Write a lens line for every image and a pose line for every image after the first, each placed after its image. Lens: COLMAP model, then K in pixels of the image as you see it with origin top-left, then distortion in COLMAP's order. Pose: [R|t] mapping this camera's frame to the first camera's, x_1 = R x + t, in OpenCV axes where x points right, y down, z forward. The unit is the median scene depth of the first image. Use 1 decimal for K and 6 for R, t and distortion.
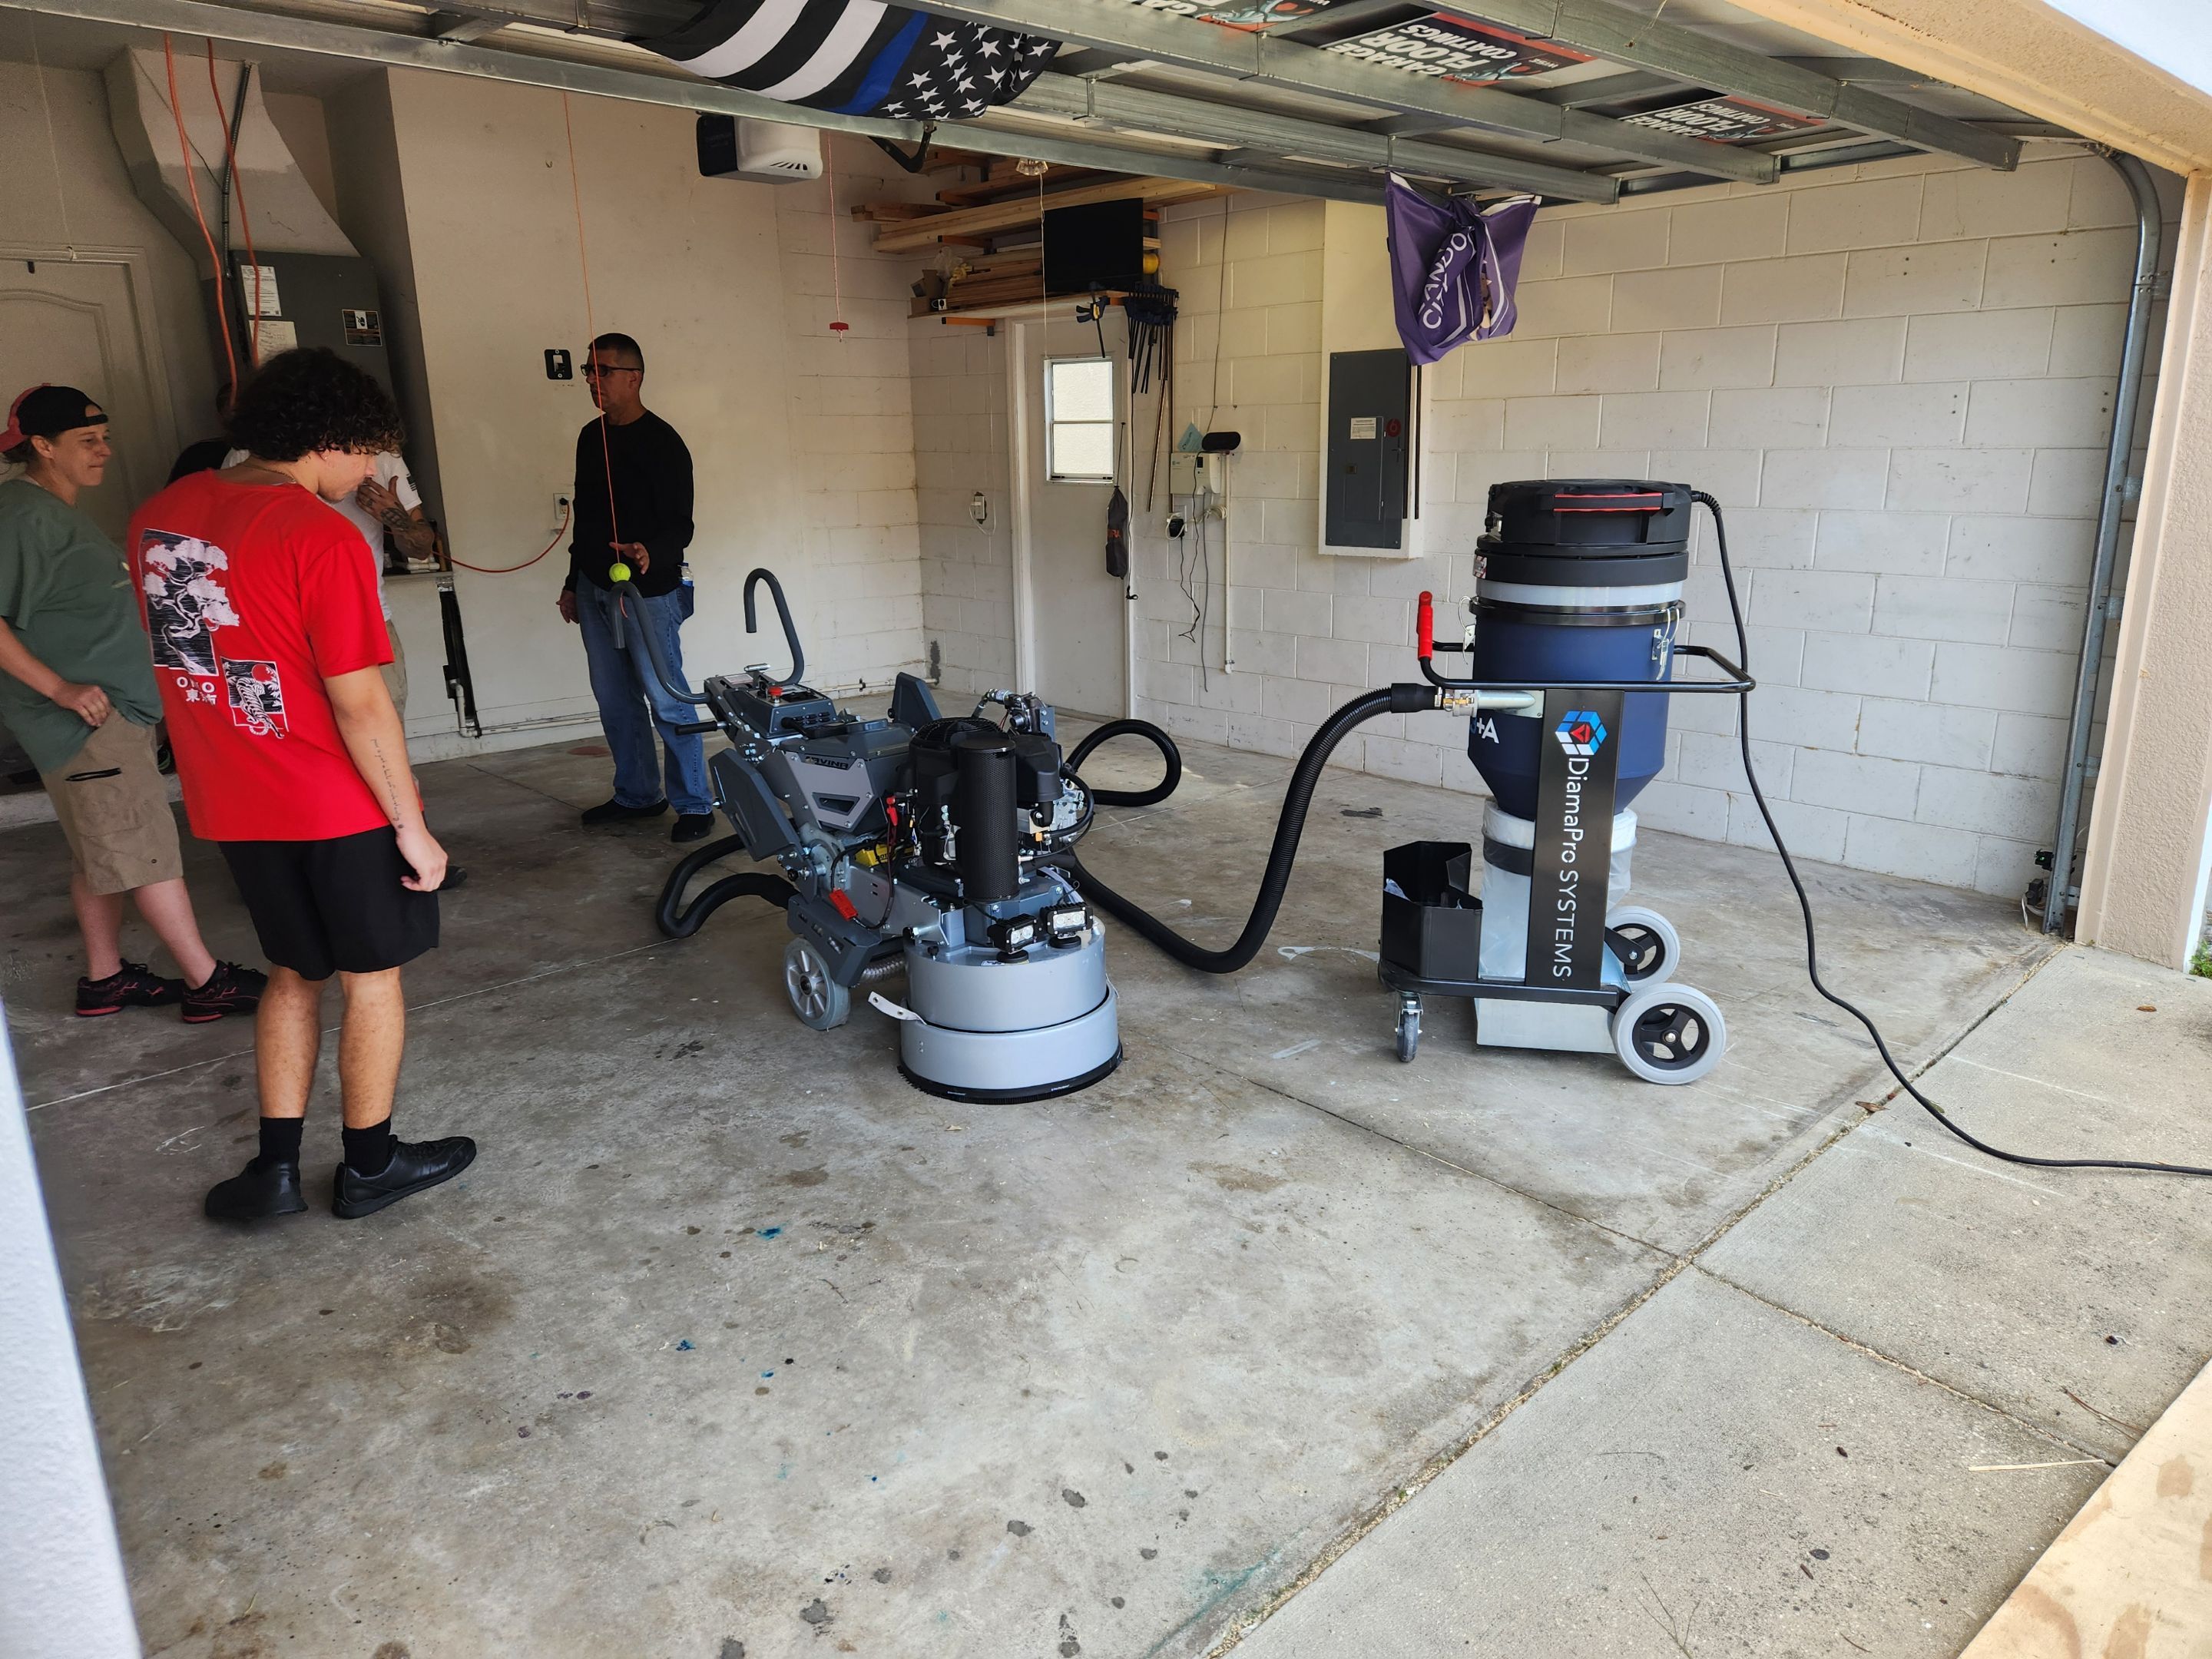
lens RADIAL K [[1466.7, 0, 1113.2], [0, 1466.7, 823.5], [0, 0, 1]] dist [0.062311, -0.058343]
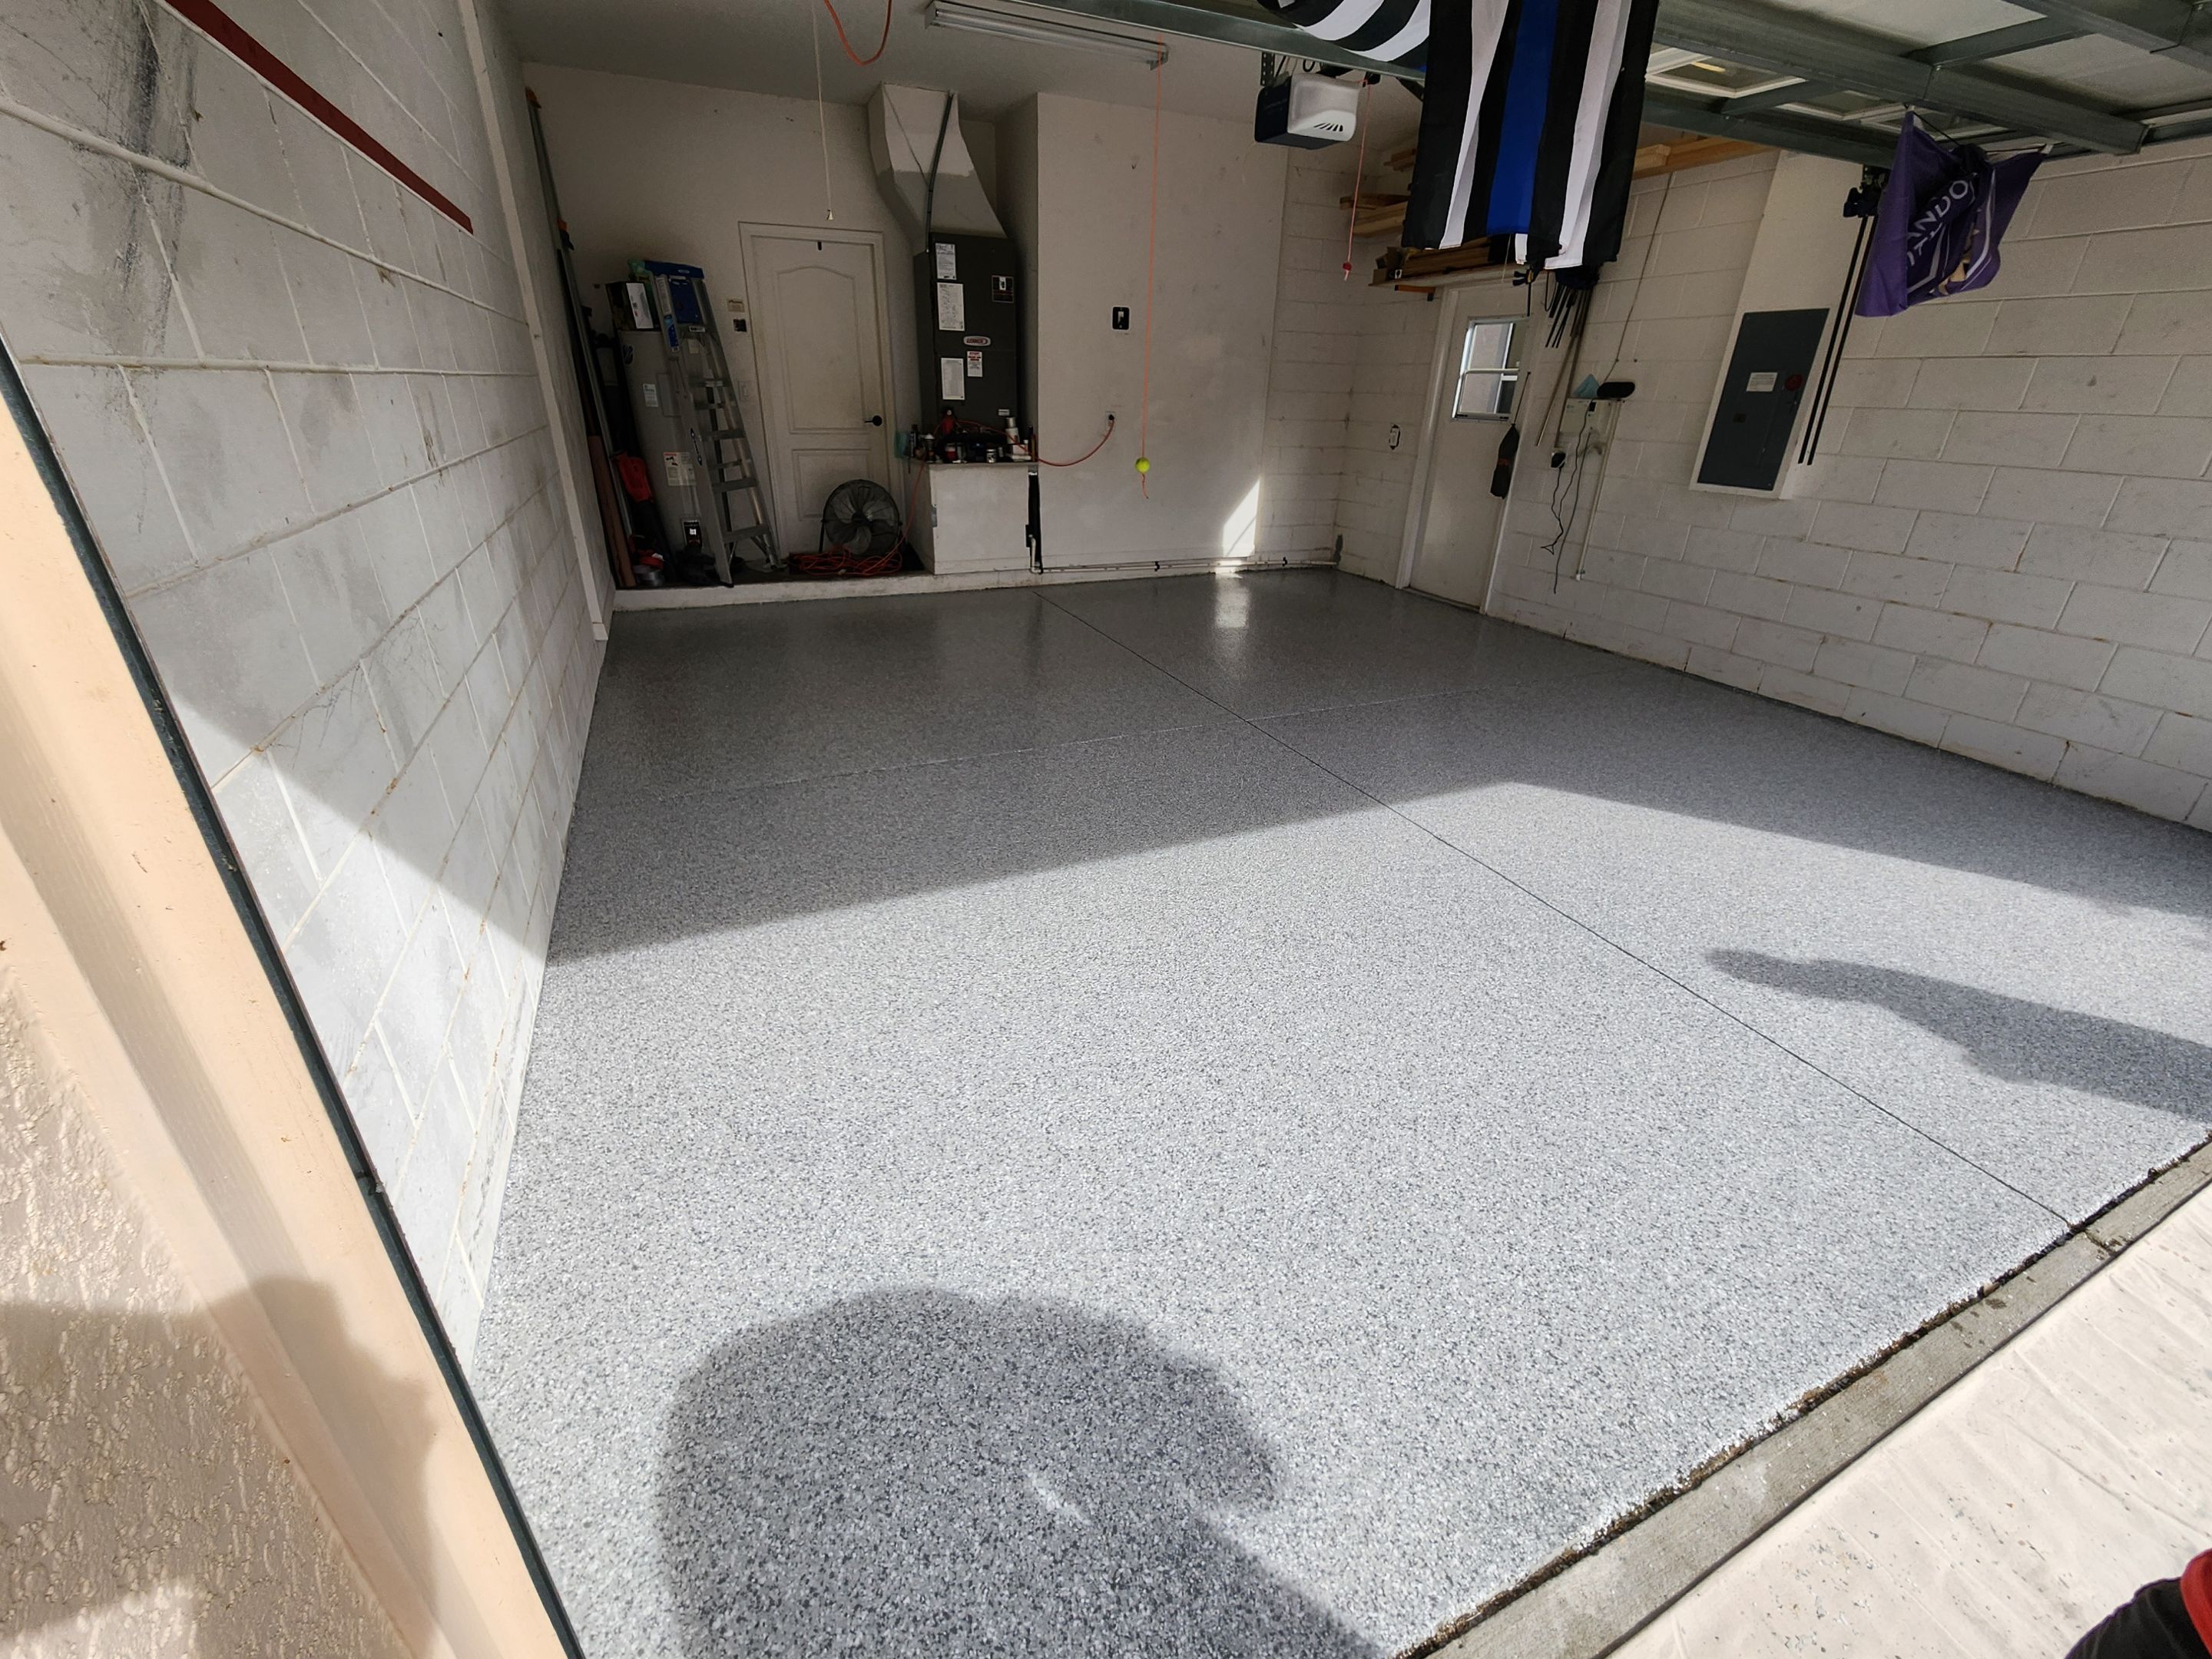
lens RADIAL K [[896.6, 0, 1099.8], [0, 896.6, 806.6], [0, 0, 1]] dist [-0.002452, -0.001069]
pose [[0.938119, 0.177688, -0.297253, -0.065421], [-0.122832, 0.973256, 0.194127, -0.015123], [0.323797, -0.145602, 0.934856, 0.142694]]
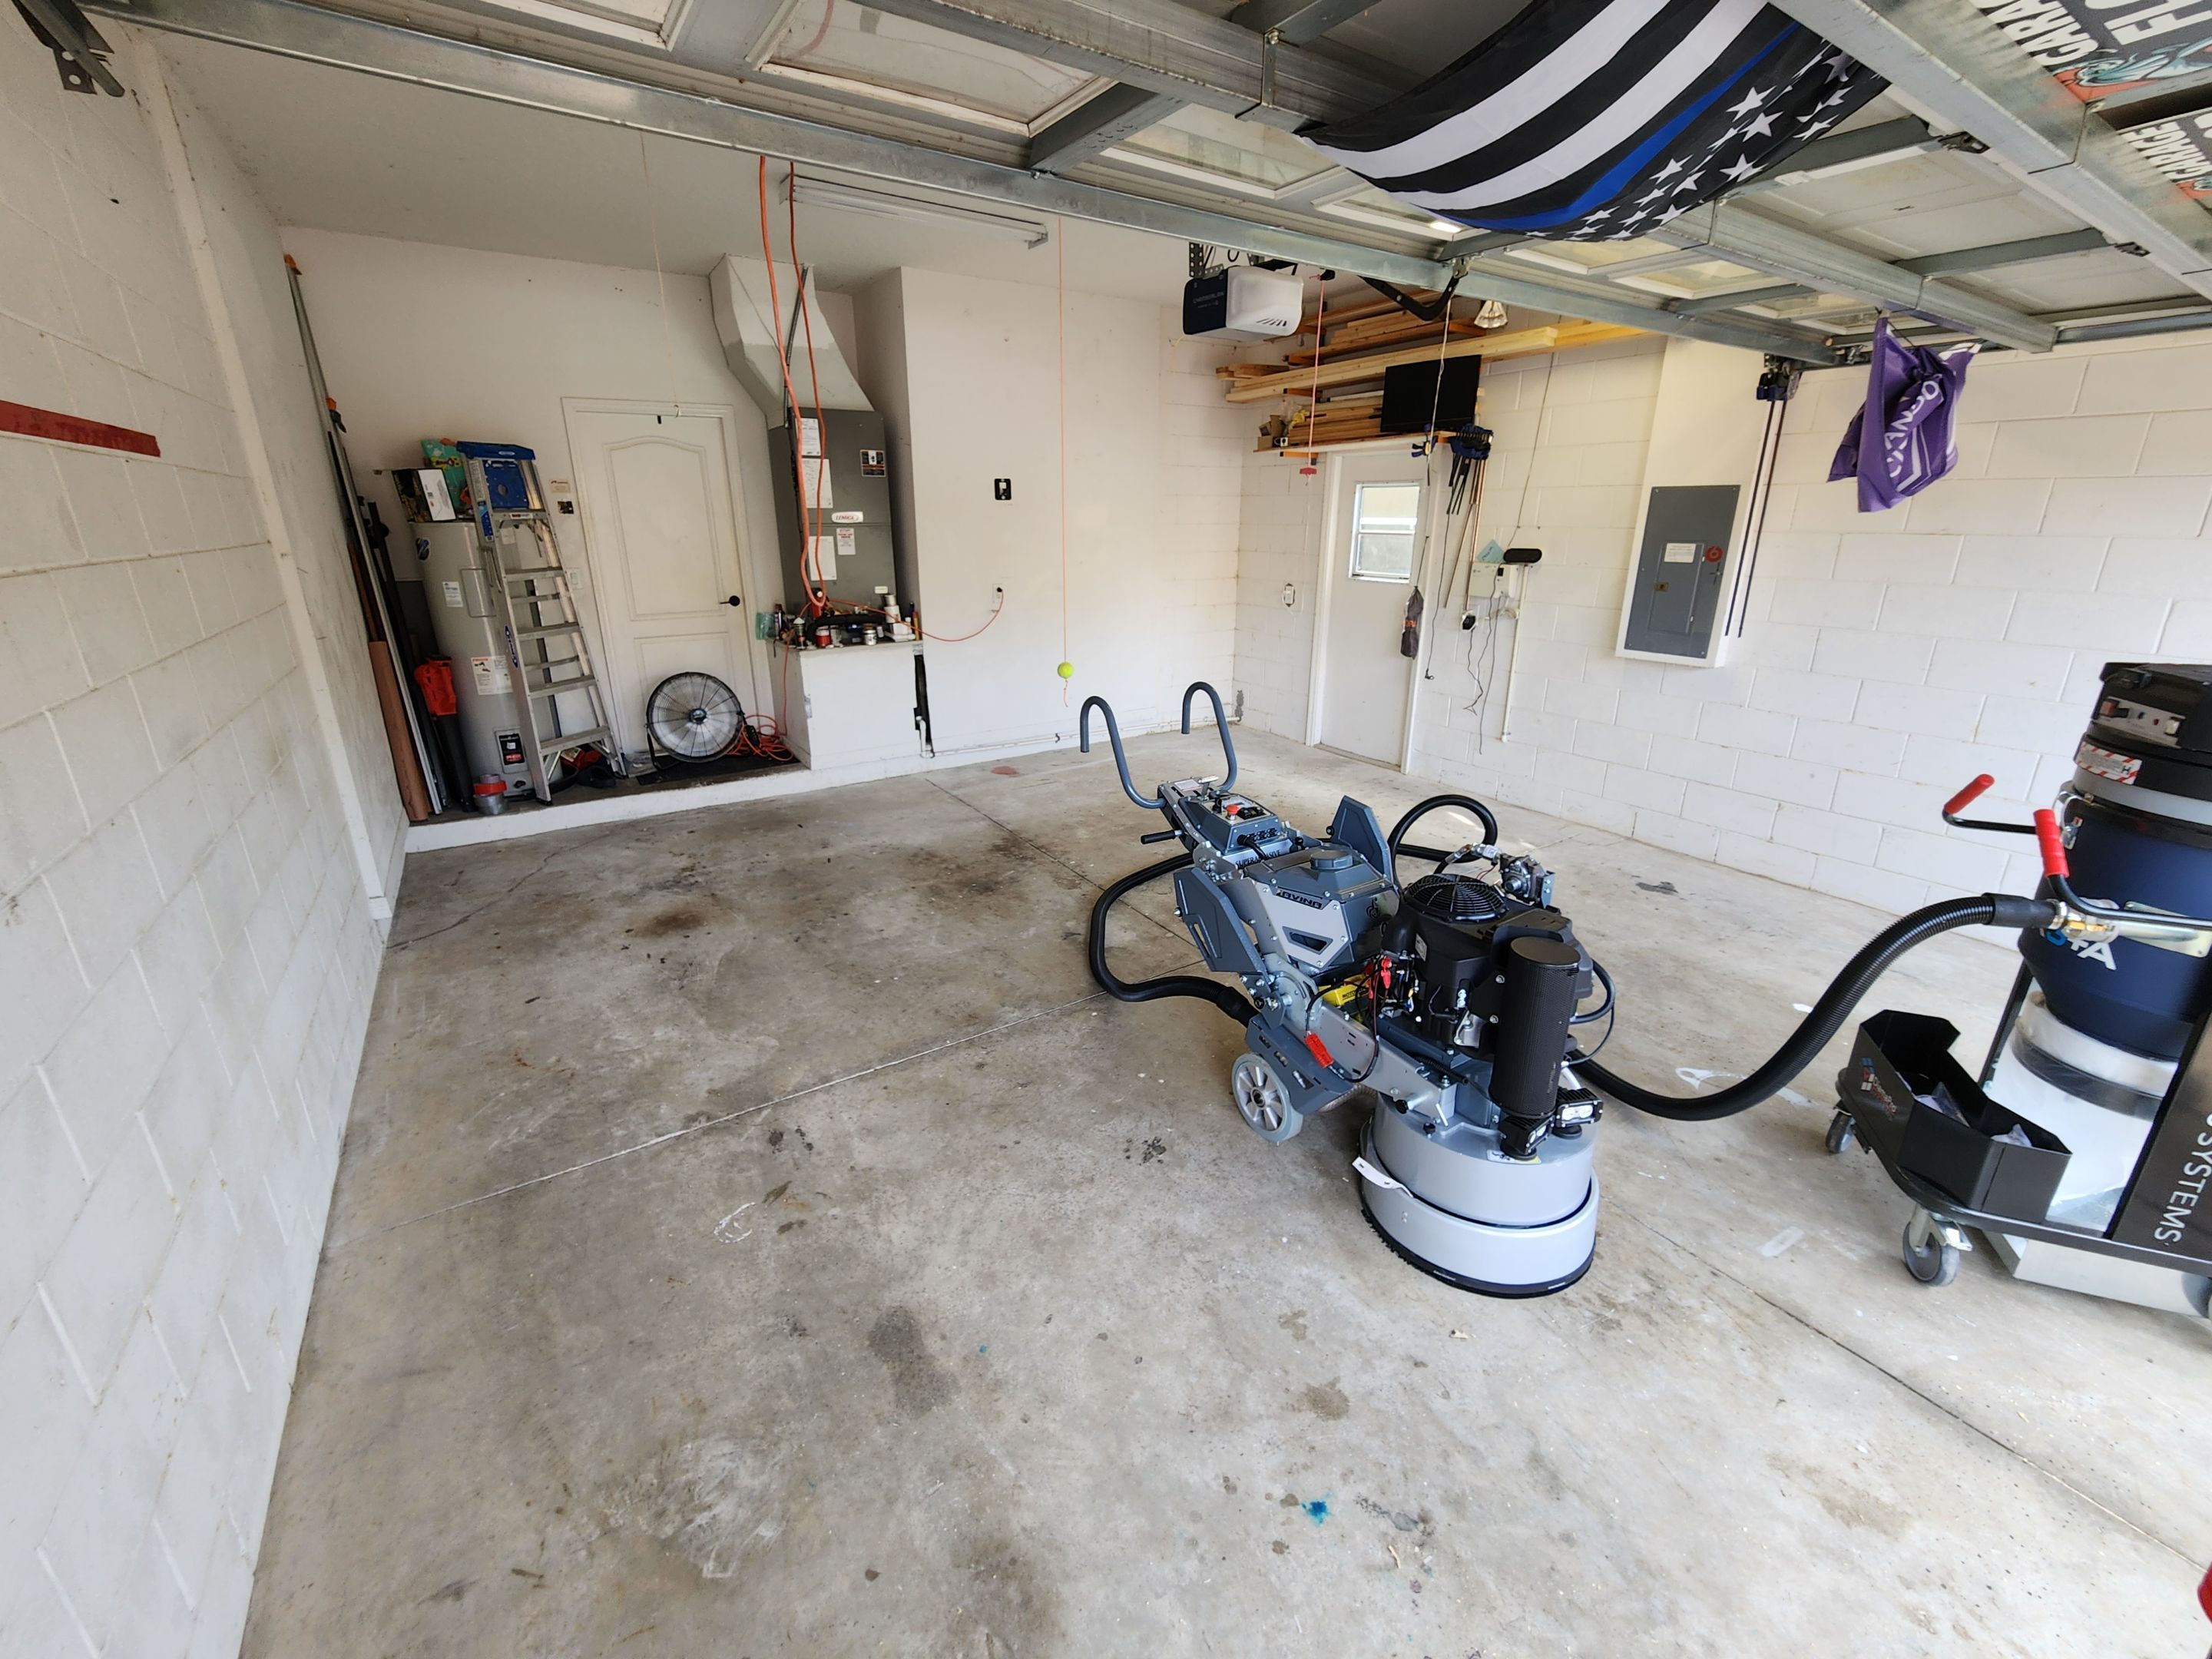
lens RADIAL K [[896.6, 0, 1099.1], [0, 896.6, 809.8], [0, 0, 1]] dist [-0.002452, -0.001069]
pose [[0.982436, 0.069922, -0.173002, -0.175910], [-0.059488, 0.996125, 0.064782, -0.105735], [0.176861, -0.053352, 0.982789, 0.270825]]
